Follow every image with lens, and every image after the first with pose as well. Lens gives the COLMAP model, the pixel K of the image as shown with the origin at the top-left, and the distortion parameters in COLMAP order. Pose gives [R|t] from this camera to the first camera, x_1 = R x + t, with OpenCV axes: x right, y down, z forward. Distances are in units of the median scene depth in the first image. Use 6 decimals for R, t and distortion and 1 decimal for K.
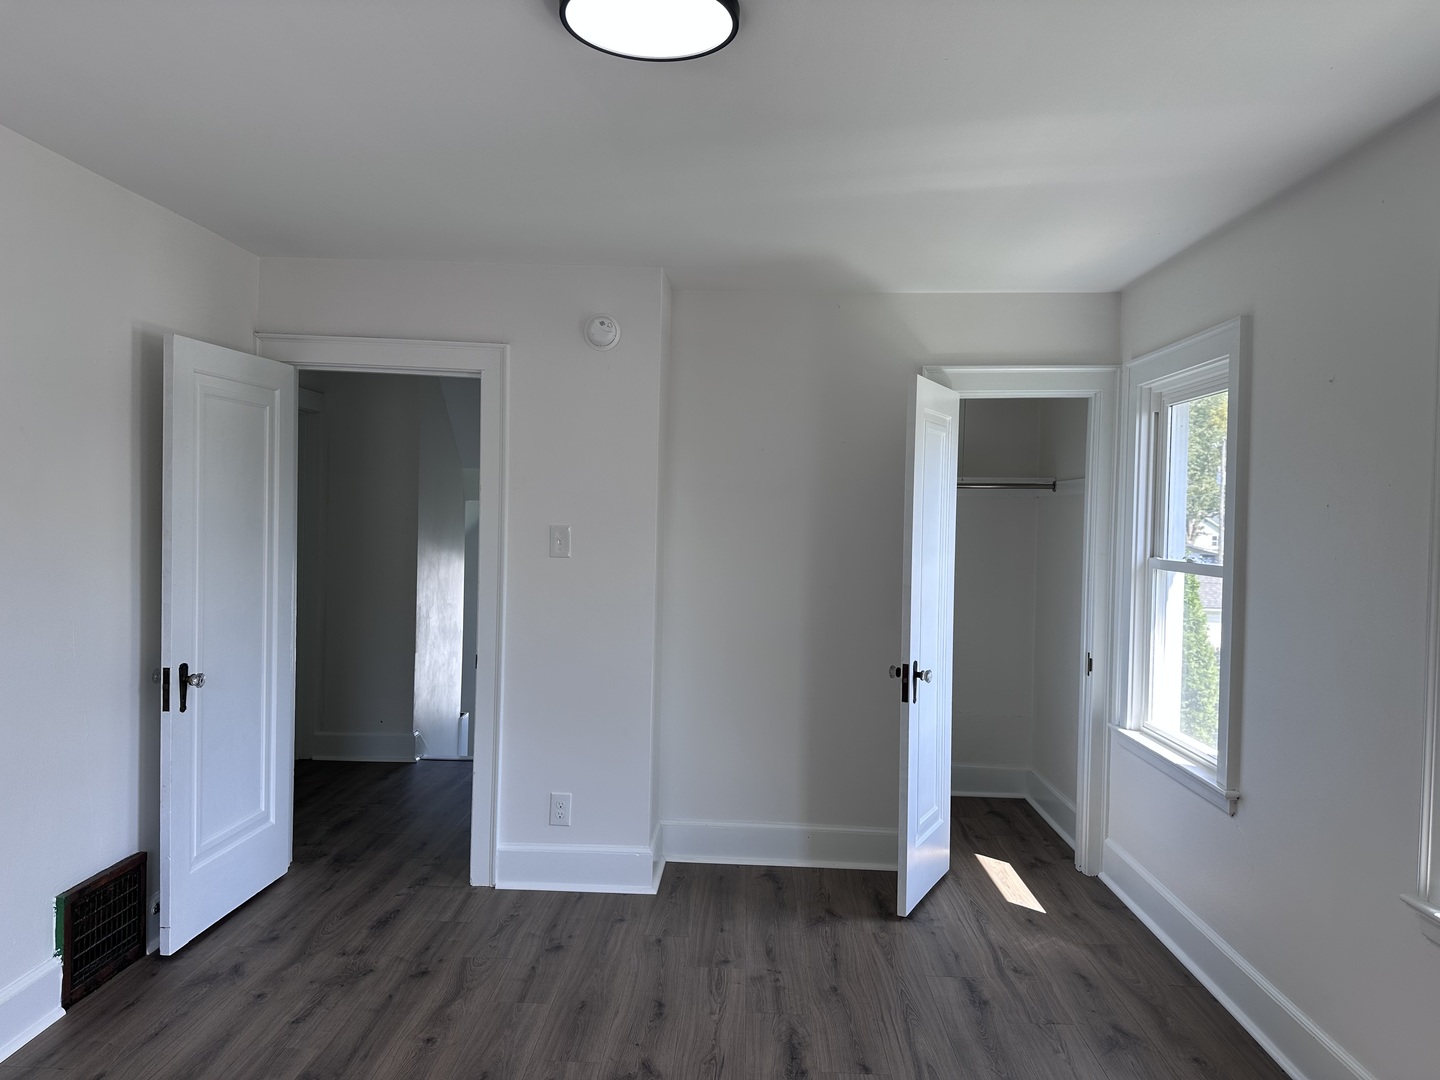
lens RADIAL K [[1008.1, 0, 725.8], [0, 1008.1, 536.0], [0, 0, 1]] dist [0.061519, -0.072944]
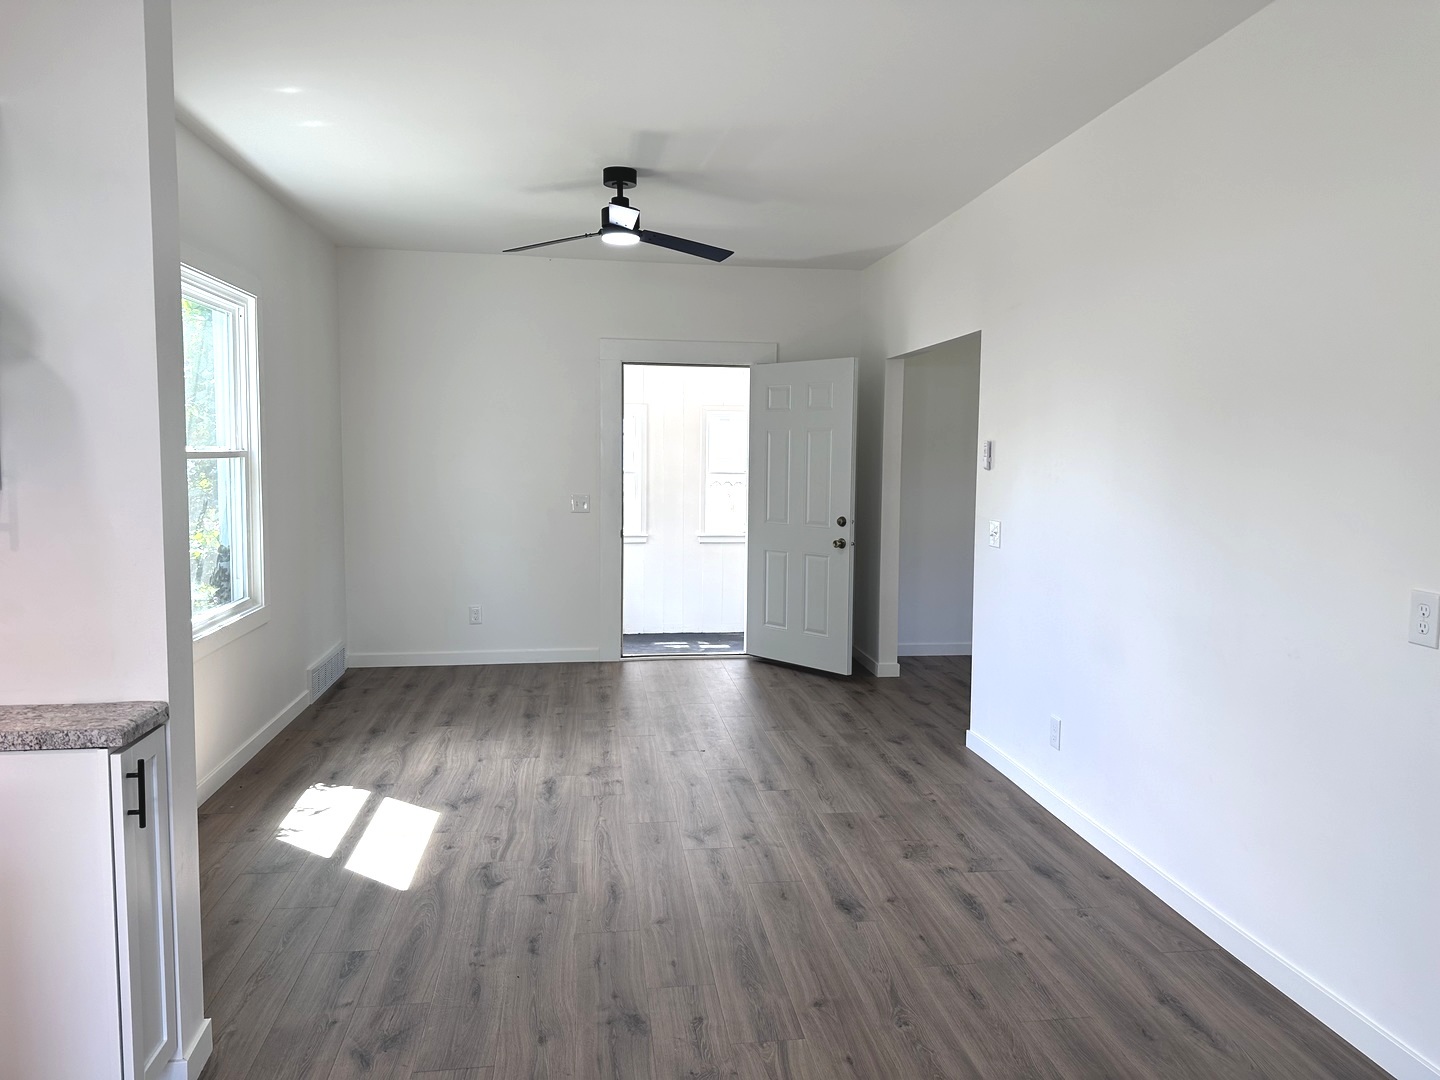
lens RADIAL K [[1008.1, 0, 717.9], [0, 1008.1, 540.2], [0, 0, 1]] dist [0.061519, -0.072944]
pose [[-0.986917, -0.024409, -0.159372, 0.053667], [-0.040841, 0.994083, 0.100656, -0.038735], [0.155972, 0.105848, -0.982074, 2.023266]]
